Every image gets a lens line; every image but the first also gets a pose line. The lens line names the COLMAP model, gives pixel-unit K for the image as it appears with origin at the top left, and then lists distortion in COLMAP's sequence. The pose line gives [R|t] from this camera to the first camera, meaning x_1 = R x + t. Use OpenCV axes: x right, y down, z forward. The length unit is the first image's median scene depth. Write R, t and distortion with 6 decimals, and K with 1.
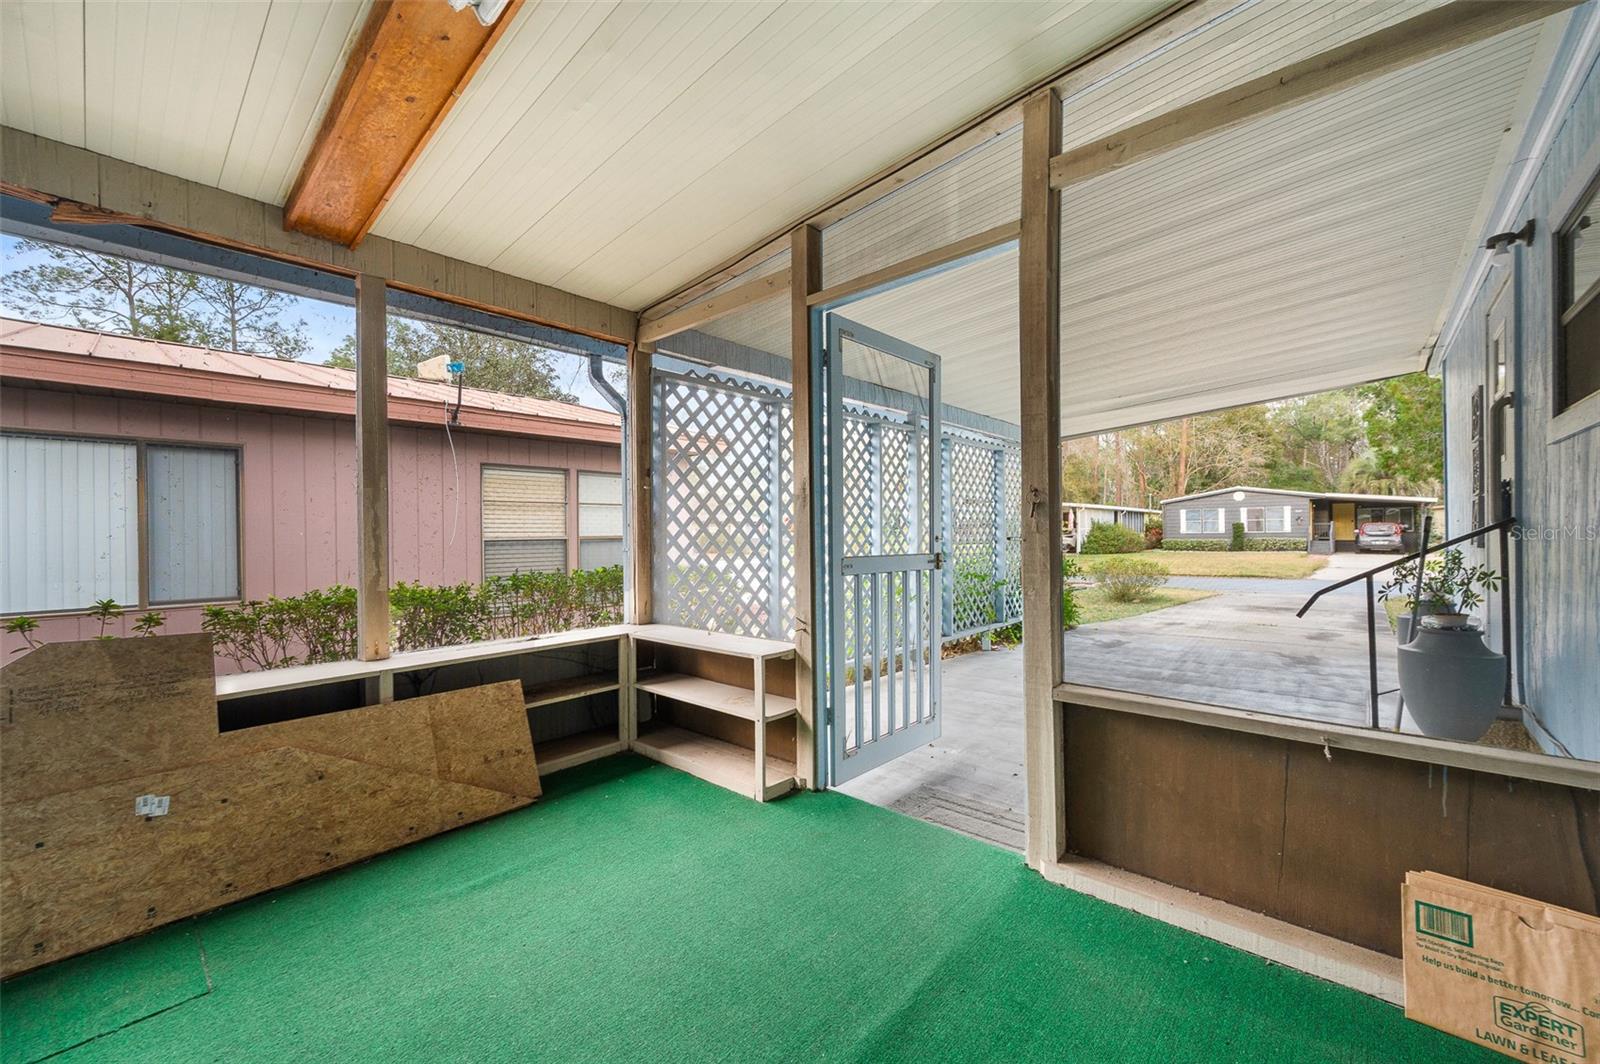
lens RADIAL K [[612.3, 0, 791.7], [0, 612.3, 546.2], [0, 0, 1]] dist [0.001000, 0.000005]
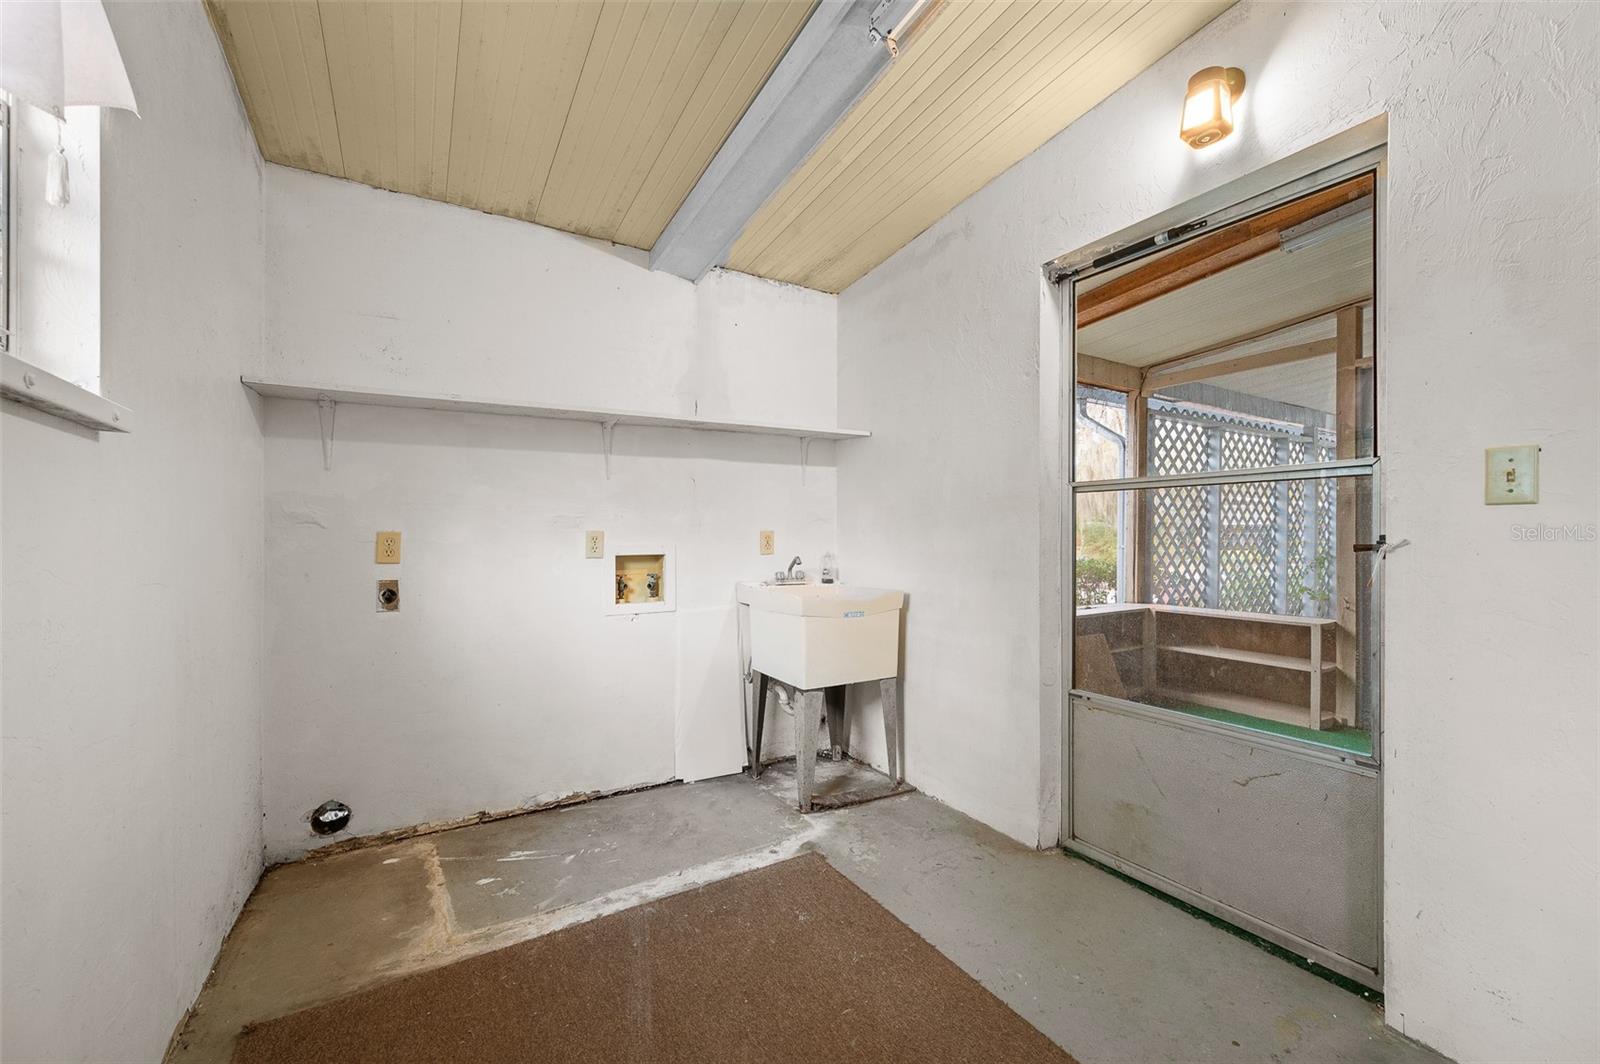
lens RADIAL K [[643.8, 0, 809.4], [0, 643.8, 535.3], [0, 0, 1]] dist [0.000227, -0.000652]
pose [[0.965203, 0.026719, -0.260133, -0.483621], [-0.026928, 0.999634, 0.002764, -0.003959], [0.260111, 0.004337, 0.965569, -0.446984]]
